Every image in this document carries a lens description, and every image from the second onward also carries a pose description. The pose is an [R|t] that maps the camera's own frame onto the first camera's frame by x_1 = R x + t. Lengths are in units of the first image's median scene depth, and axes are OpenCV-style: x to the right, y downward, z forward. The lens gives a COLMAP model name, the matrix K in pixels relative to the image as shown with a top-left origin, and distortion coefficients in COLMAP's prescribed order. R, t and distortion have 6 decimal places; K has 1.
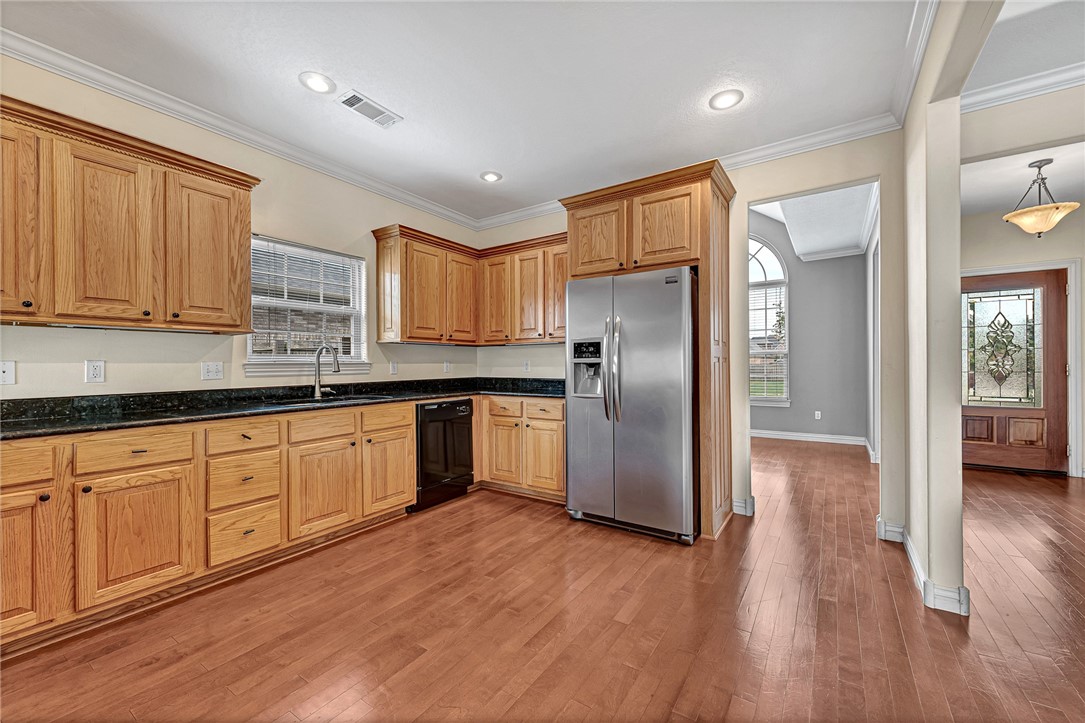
lens RADIAL K [[427.7, 0, 542.5], [0, 427.7, 361.5], [0, 0, 1]] dist [0.001113, 0.000139]
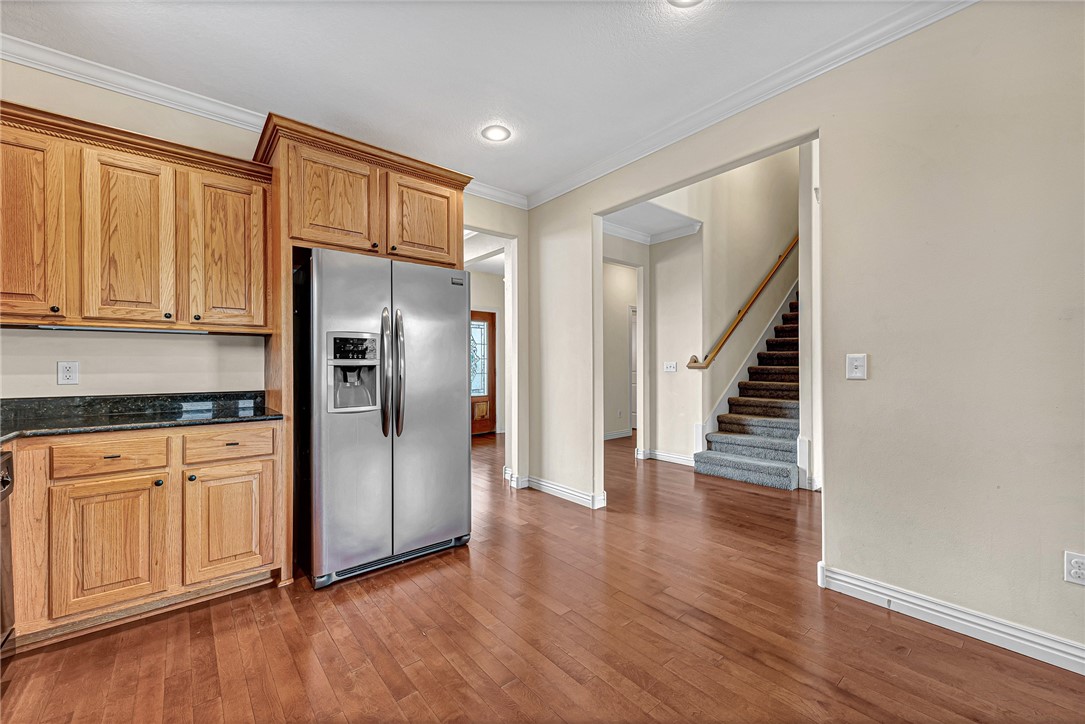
lens RADIAL K [[431.9, 0, 544.4], [0, 431.9, 364.7], [0, 0, 1]] dist [-0.000220, -0.000031]
pose [[0.272884, 0.007539, 0.962017, -0.467808], [-0.002302, 0.999972, -0.007184, 0.005642], [-0.962044, -0.000254, 0.272893, 0.417401]]
